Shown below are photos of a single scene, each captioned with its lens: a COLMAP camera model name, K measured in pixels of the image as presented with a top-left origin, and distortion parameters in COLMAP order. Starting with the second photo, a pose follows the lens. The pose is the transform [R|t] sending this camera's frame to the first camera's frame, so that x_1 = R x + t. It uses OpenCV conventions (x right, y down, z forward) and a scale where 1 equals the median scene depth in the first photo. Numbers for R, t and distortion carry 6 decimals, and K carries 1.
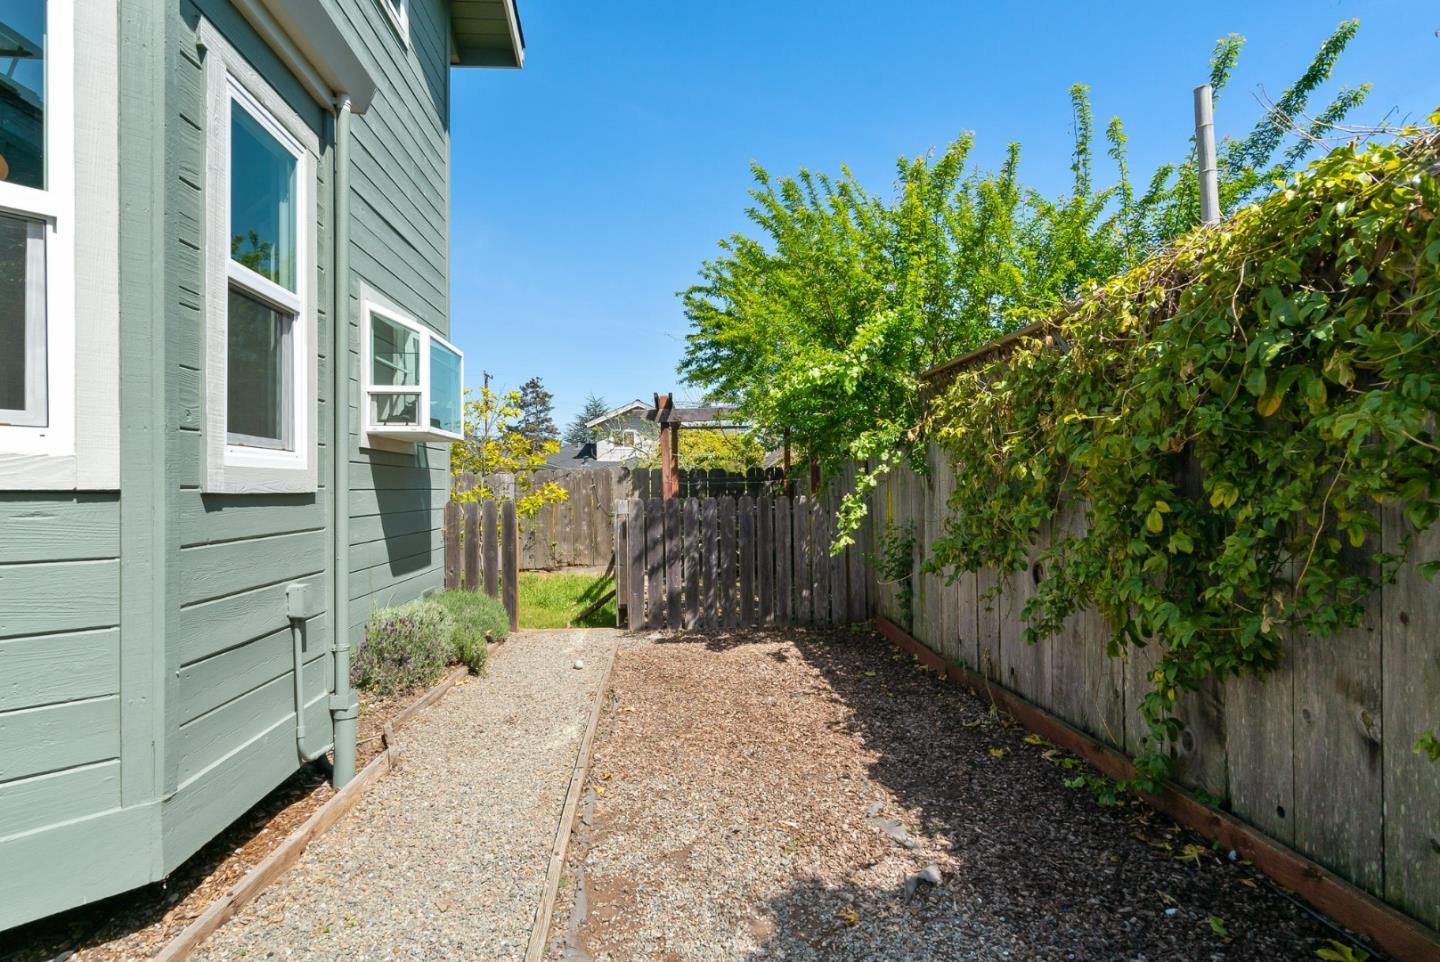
lens RADIAL K [[729.0, 0, 720.0], [0, 729.0, 483.2], [0, 0, 1]] dist [0.007586, -0.001008]
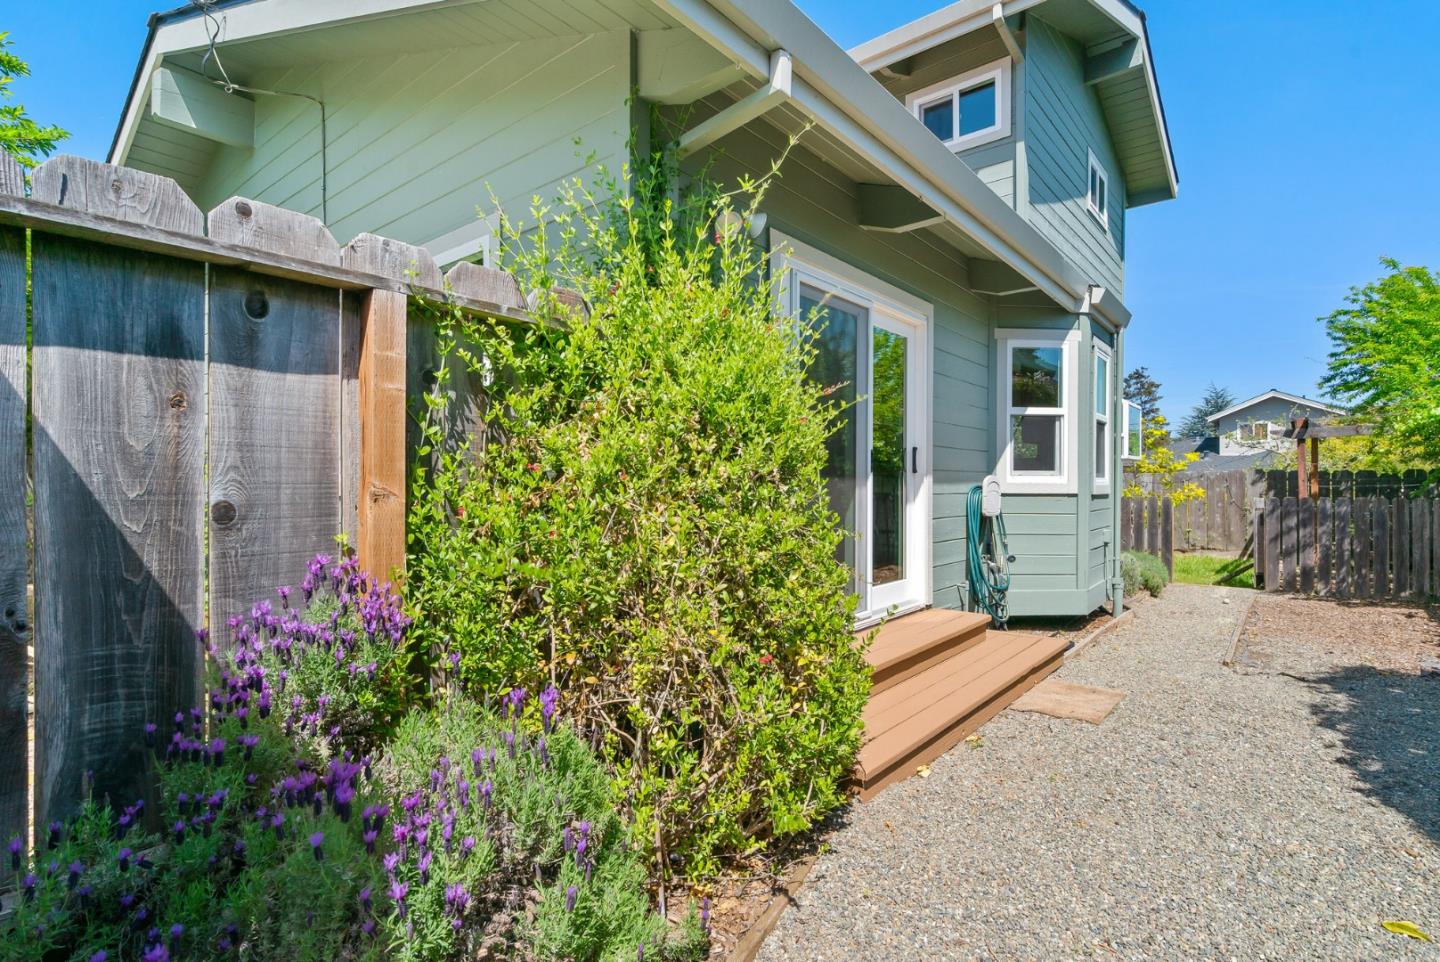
lens RADIAL K [[695.8, 0, 724.0], [0, 695.8, 485.2], [0, 0, 1]] dist [-0.001960, 0.002949]
pose [[0.711999, 0.011797, -0.702081, 0.049104], [-0.001039, 0.999875, 0.015747, -0.015273], [0.702180, -0.010482, 0.711923, -0.466538]]
